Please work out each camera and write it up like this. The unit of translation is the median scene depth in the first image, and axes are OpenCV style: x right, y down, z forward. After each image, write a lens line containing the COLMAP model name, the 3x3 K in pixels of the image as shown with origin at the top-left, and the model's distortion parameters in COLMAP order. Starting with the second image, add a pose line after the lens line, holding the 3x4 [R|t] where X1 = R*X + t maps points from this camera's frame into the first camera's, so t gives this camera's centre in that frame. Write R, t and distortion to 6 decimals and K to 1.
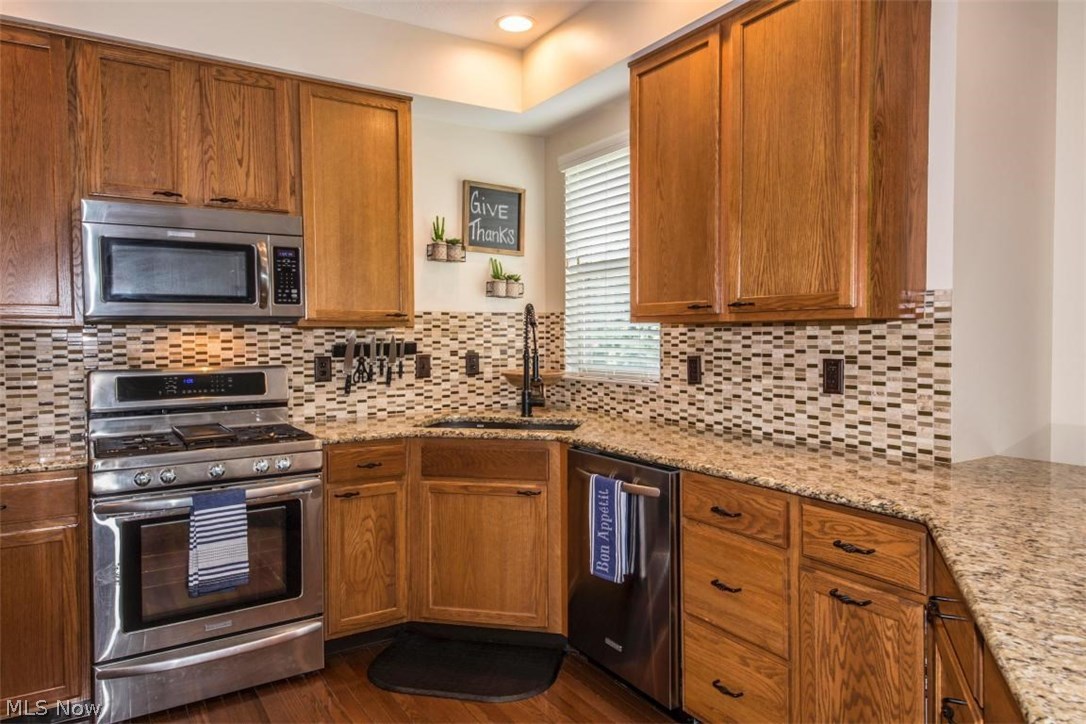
lens RADIAL K [[705.9, 0, 543.3], [0, 705.9, 354.5], [0, 0, 1]] dist [0.077137, -0.069611]
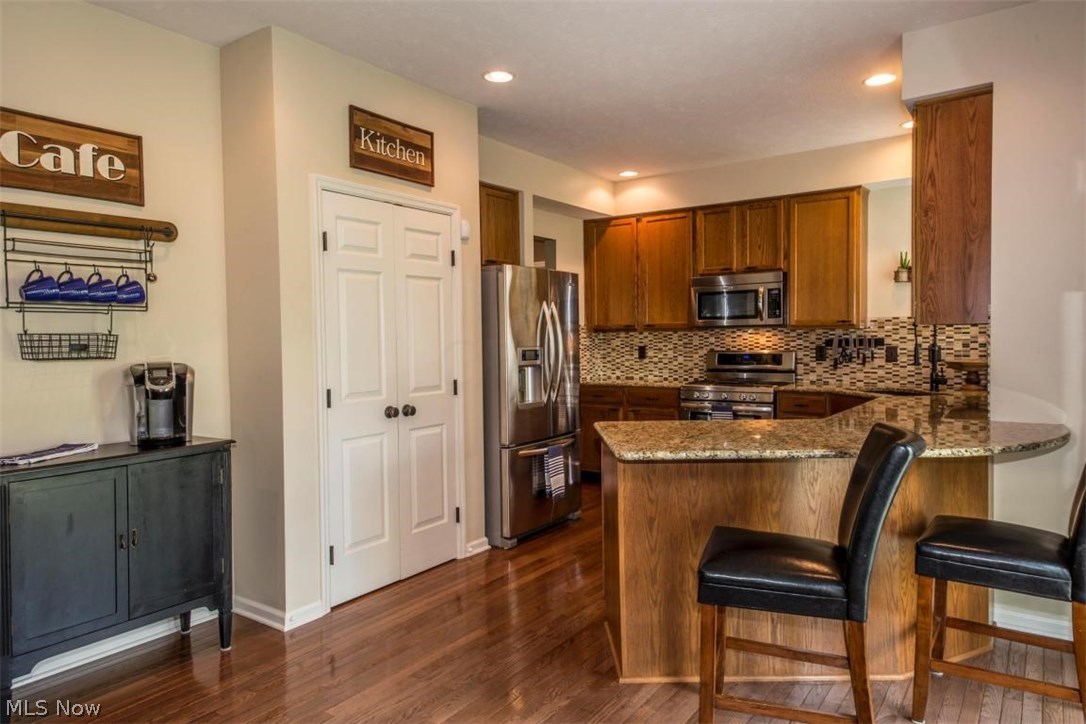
lens RADIAL K [[705.9, 0, 543.3], [0, 705.9, 354.5], [0, 0, 1]] dist [0.077137, -0.069611]
pose [[0.392558, 0.025295, -0.919379, 1.100711], [-0.017170, 0.999649, 0.020172, -0.000123], [0.919567, 0.007867, 0.392855, -0.308475]]
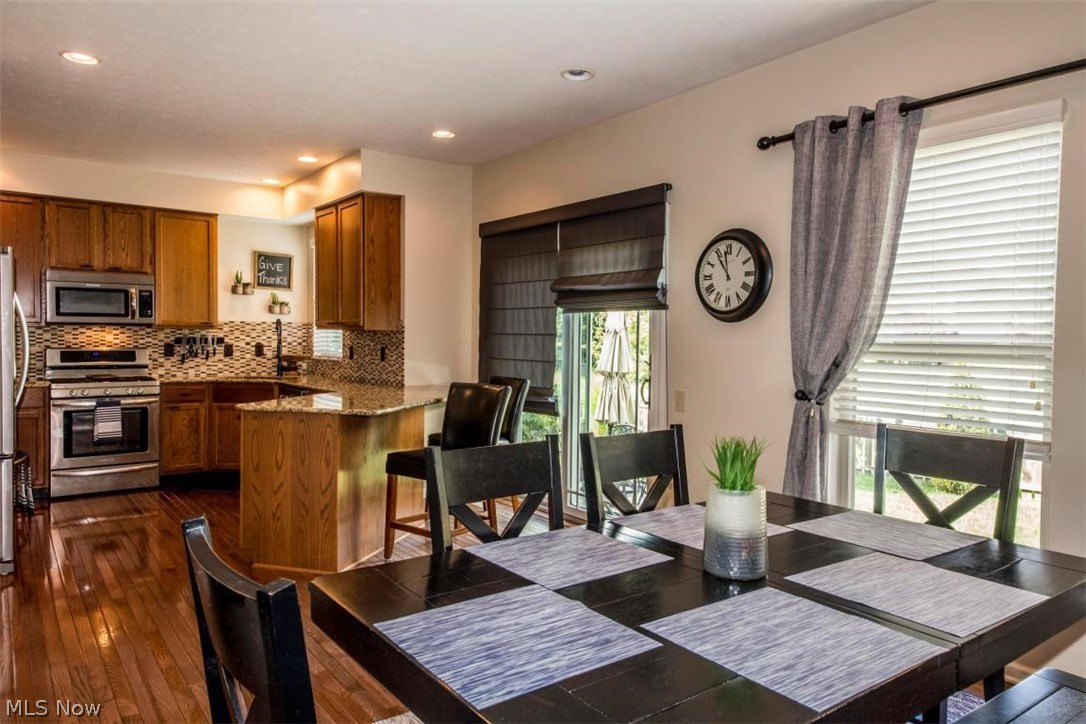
lens RADIAL K [[705.9, 0, 543.3], [0, 705.9, 354.5], [0, 0, 1]] dist [0.077137, -0.069611]
pose [[0.995923, 0.015980, 0.088781, 0.588264], [-0.015630, 0.999867, -0.004626, 0.028295], [-0.088843, 0.003219, 0.996040, -1.145595]]
